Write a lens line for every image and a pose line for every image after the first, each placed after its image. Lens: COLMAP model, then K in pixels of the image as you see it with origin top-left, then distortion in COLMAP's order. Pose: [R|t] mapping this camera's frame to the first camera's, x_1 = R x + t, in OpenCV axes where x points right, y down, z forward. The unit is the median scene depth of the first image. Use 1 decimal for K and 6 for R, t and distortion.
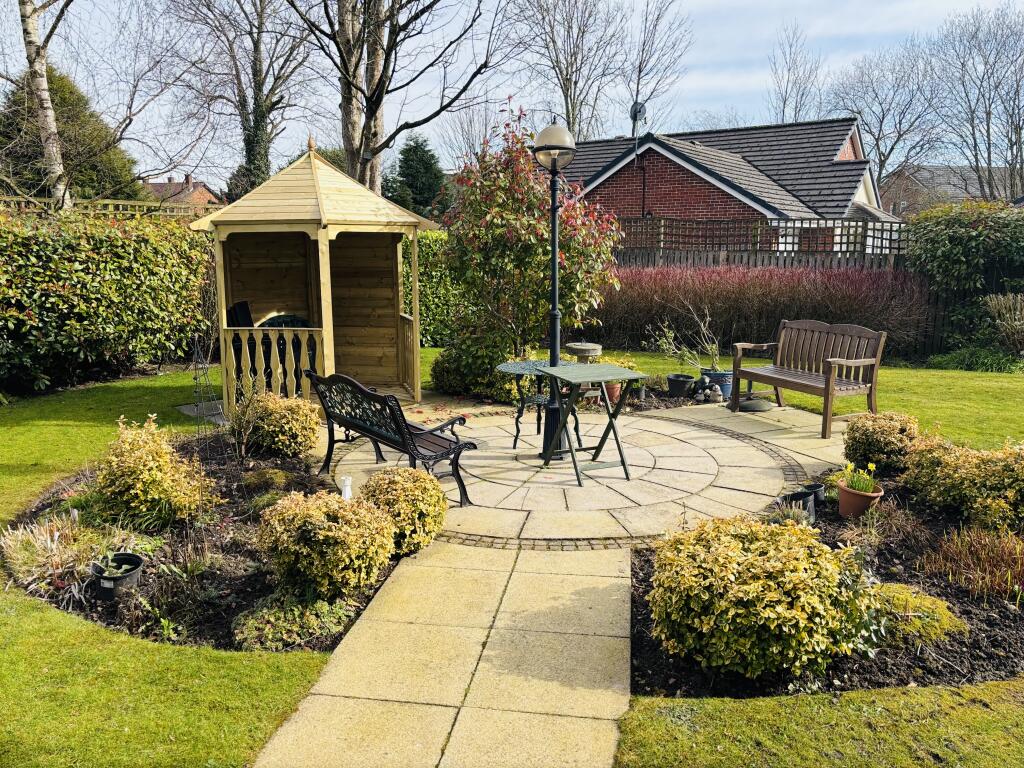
lens RADIAL K [[795.2, 0, 512.0], [0, 795.2, 384.0], [0, 0, 1]] dist [0.058808, 0.000533]
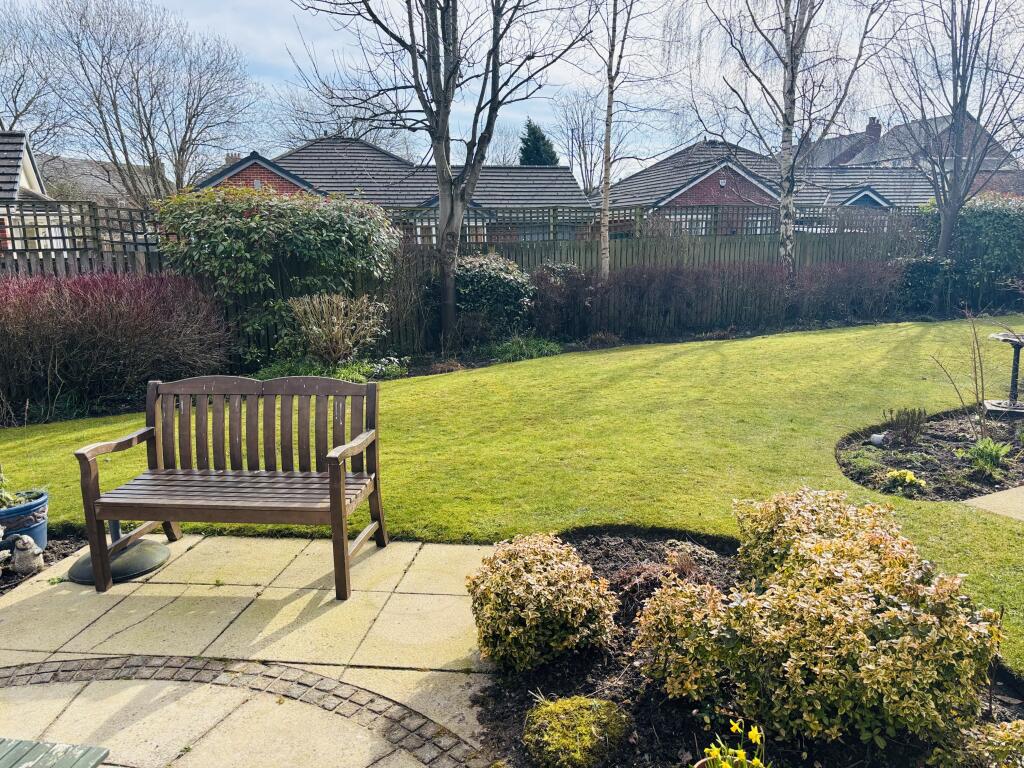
lens RADIAL K [[795.2, 0, 512.0], [0, 795.2, 384.0], [0, 0, 1]] dist [0.058808, 0.000533]
pose [[0.550329, -0.170625, 0.817328, 0.026721], [0.168329, 0.981470, 0.091551, -0.056982], [-0.817804, 0.087196, 0.568852, 0.337742]]
